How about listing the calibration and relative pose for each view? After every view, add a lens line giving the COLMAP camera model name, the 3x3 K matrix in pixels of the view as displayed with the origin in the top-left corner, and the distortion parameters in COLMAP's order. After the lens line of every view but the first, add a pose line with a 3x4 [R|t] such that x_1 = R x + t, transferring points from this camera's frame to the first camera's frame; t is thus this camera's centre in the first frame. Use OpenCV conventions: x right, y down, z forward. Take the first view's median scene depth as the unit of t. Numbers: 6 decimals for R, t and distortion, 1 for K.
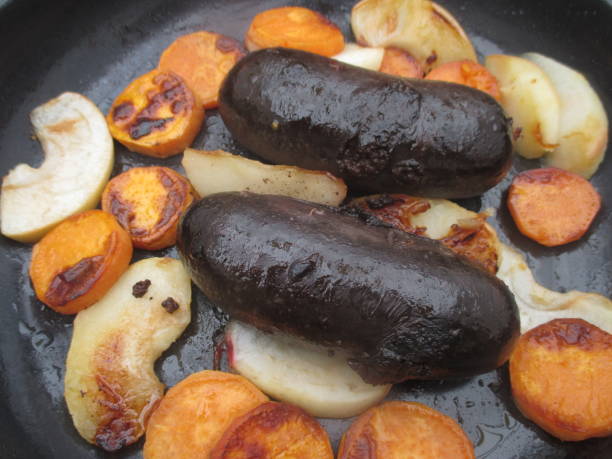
lens RADIAL K [[473.1, 0, 306.0], [0, 473.1, 229.5], [0, 0, 1]] dist [-0.038481, 0.001171]
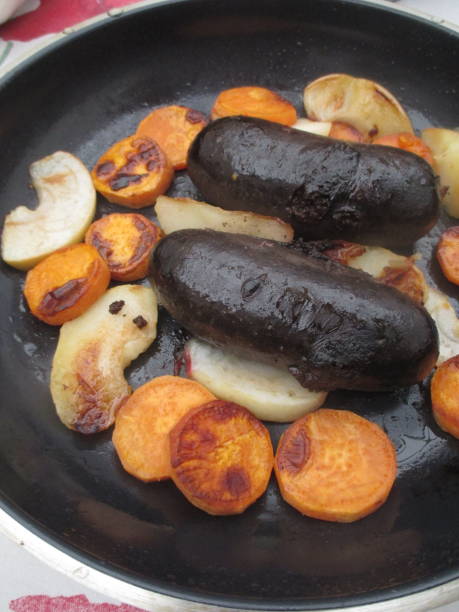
lens RADIAL K [[473.1, 0, 229.5], [0, 473.1, 306.0], [0, 0, 1]] dist [-0.038481, 0.001171]
pose [[0.997424, 0.039752, -0.059708, 0.005371], [-0.042746, 0.997848, -0.049723, 0.162134], [0.057603, 0.052147, 0.996977, -0.165061]]
